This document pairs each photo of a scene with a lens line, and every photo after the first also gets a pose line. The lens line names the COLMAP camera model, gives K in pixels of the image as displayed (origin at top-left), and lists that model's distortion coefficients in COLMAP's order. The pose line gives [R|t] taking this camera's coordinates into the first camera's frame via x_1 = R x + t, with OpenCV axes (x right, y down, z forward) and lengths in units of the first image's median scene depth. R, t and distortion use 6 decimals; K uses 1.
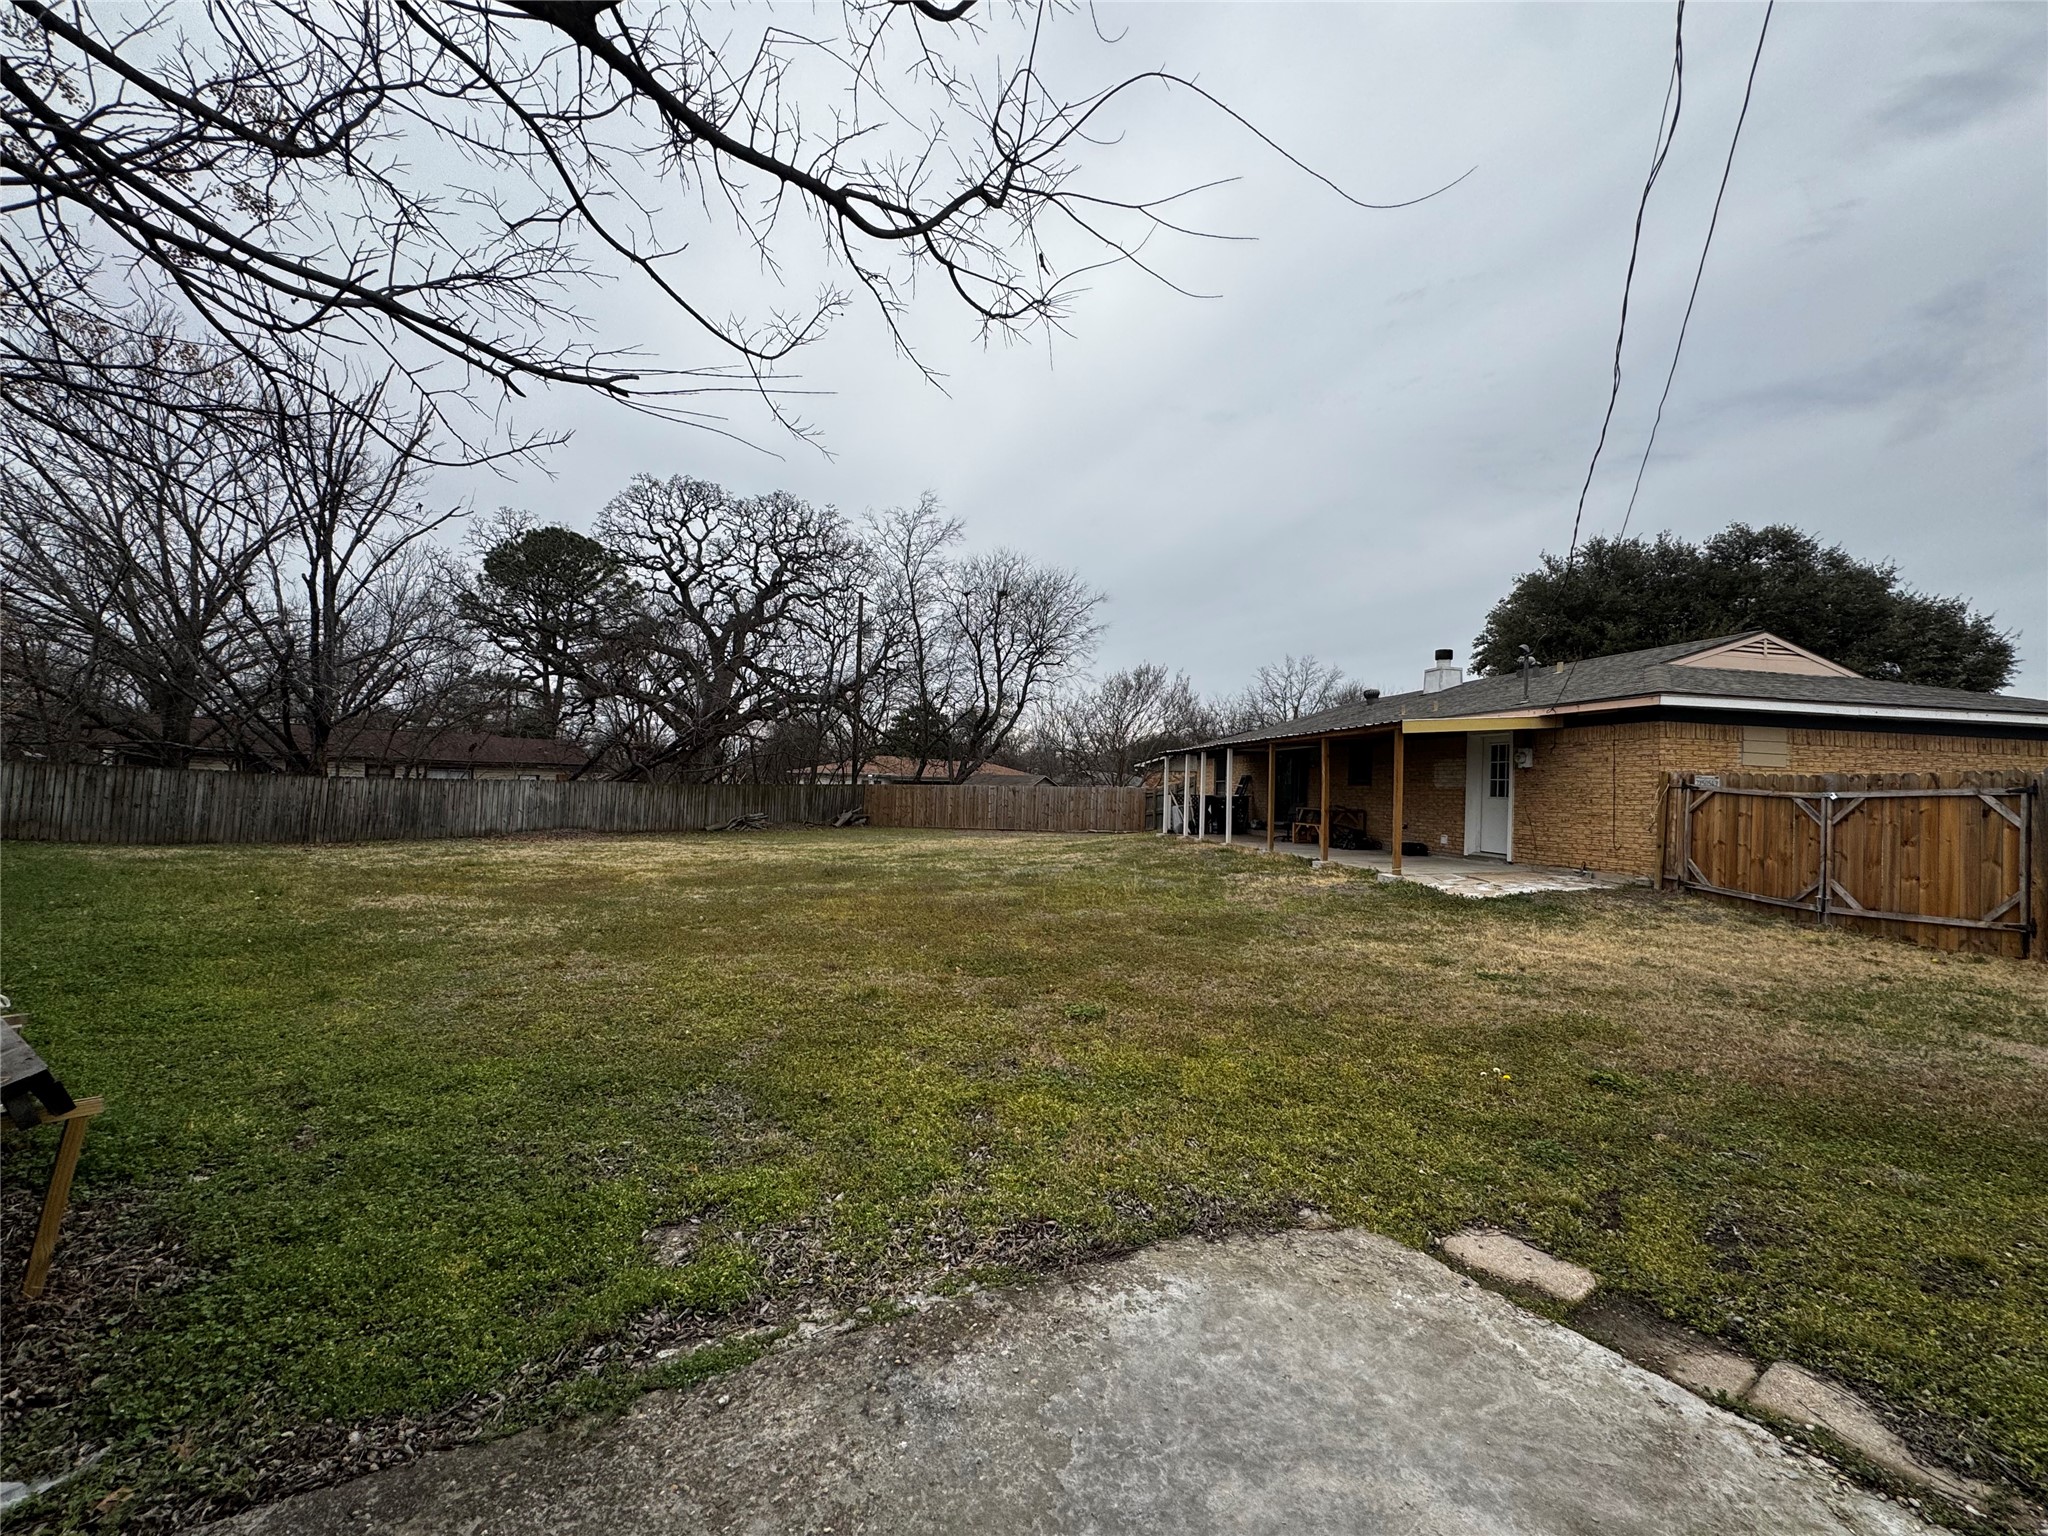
lens RADIAL K [[822.3, 0, 1020.3], [0, 822.3, 767.7], [0, 0, 1]] dist [-0.002616, 0.000678]
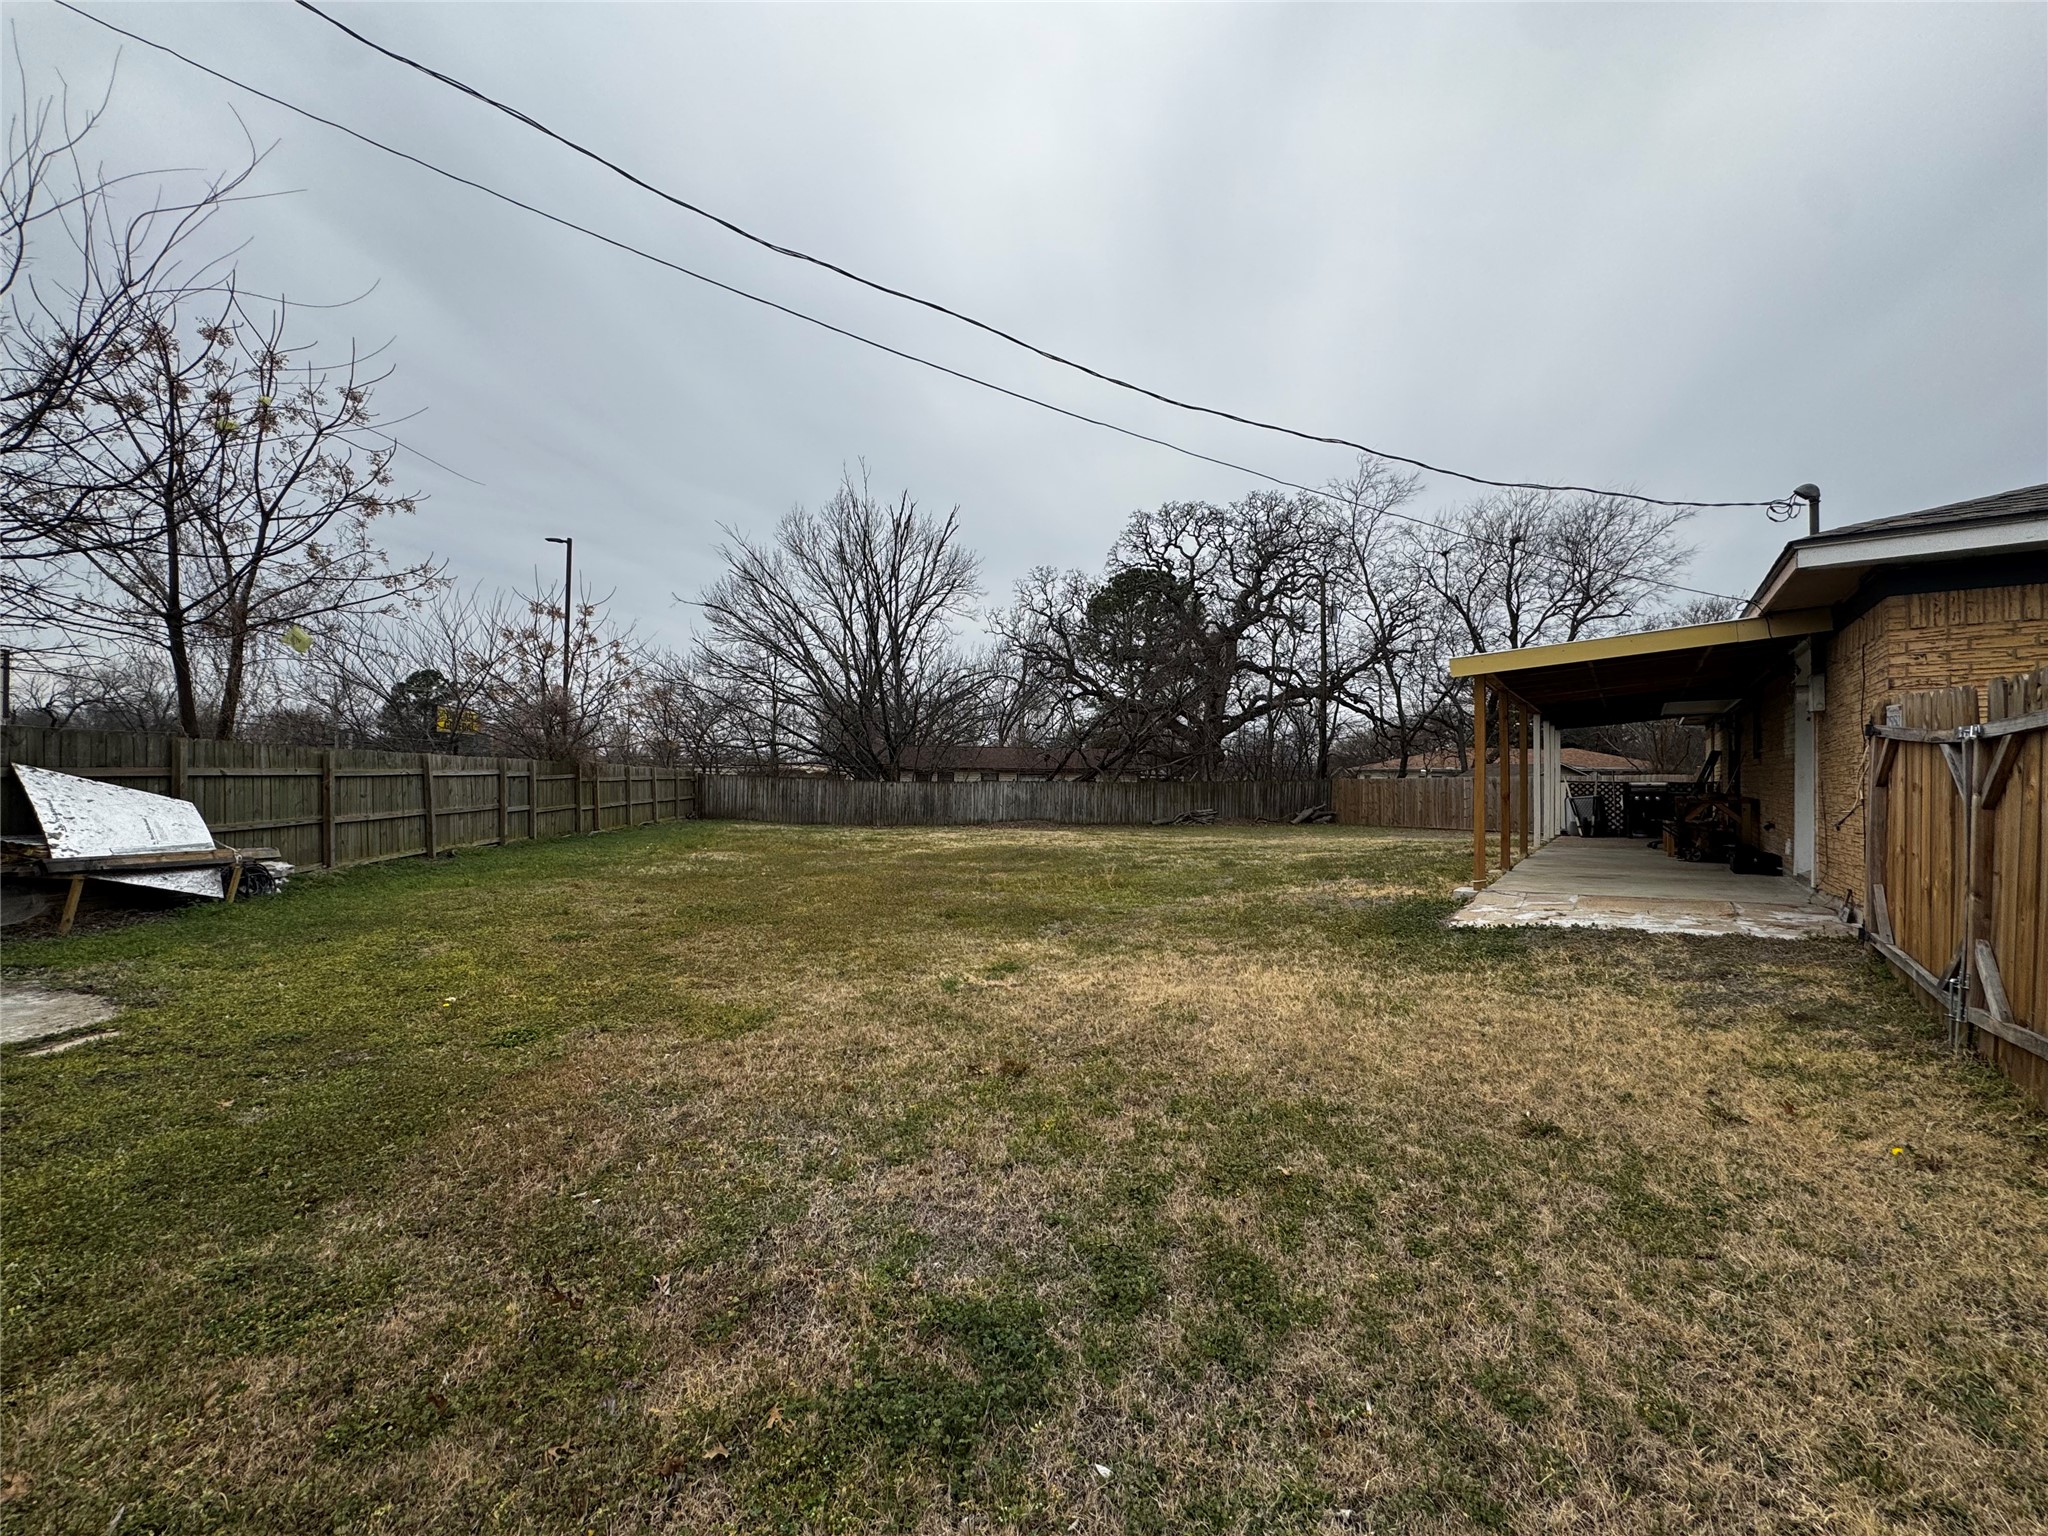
lens RADIAL K [[822.3, 0, 1021.6], [0, 822.3, 779.5], [0, 0, 1]] dist [-0.002616, 0.000678]
pose [[0.690195, -0.022828, -0.723263, 0.335161], [0.030891, 0.999521, -0.002069, 0.015280], [0.722964, -0.020915, 0.690570, 0.132096]]
